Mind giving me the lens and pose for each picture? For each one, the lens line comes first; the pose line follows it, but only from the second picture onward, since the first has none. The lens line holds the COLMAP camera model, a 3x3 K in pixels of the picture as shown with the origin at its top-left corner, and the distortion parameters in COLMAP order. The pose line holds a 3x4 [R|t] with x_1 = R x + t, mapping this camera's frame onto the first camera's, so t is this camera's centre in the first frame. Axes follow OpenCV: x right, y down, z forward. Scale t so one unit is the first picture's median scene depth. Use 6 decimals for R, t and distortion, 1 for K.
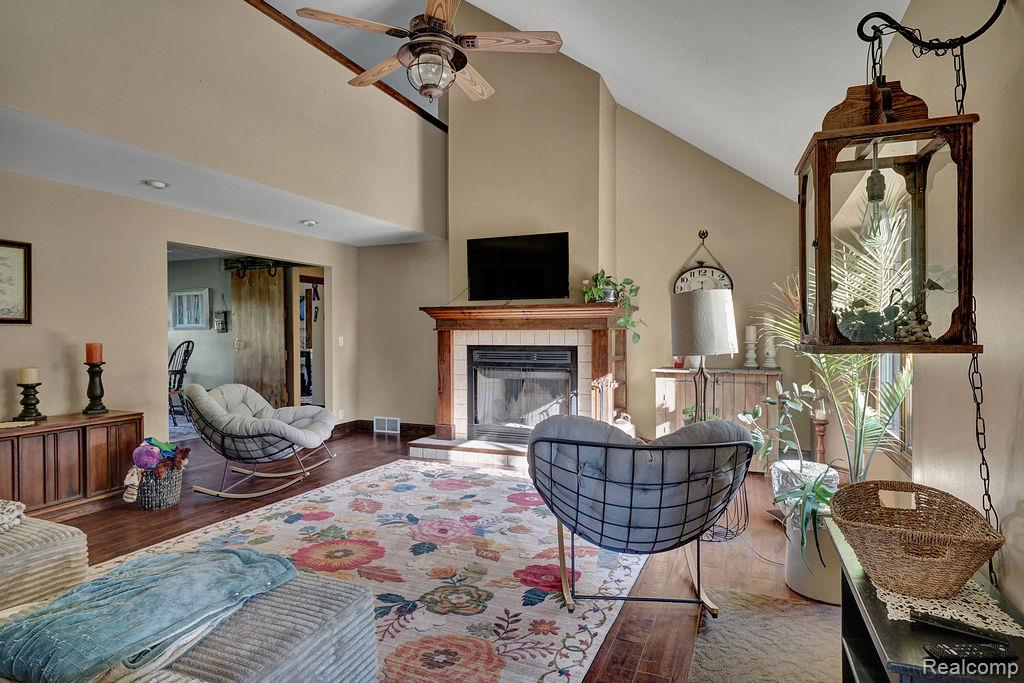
lens RADIAL K [[570.8, 0, 513.4], [0, 570.8, 338.6], [0, 0, 1]] dist [-0.001753, 0.001773]
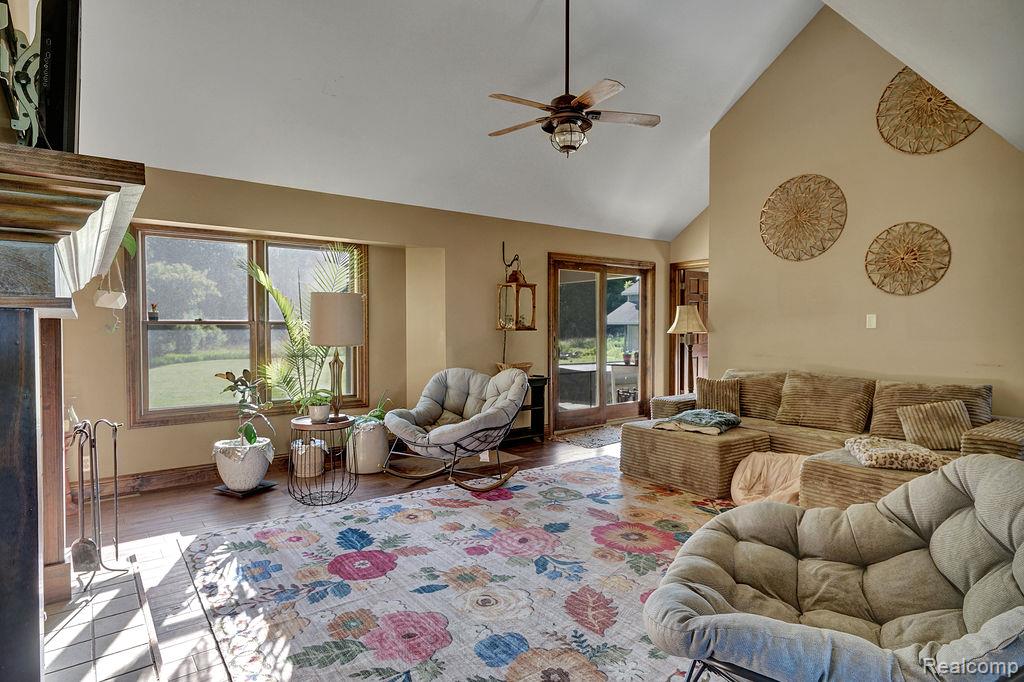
lens RADIAL K [[570.8, 0, 510.5], [0, 570.8, 339.1], [0, 0, 1]] dist [-0.001753, 0.001773]
pose [[-0.872354, -0.008575, 0.488799, -0.571850], [0.005256, 0.999624, 0.026917, -0.013561], [-0.488846, 0.026050, -0.871981, 1.868026]]
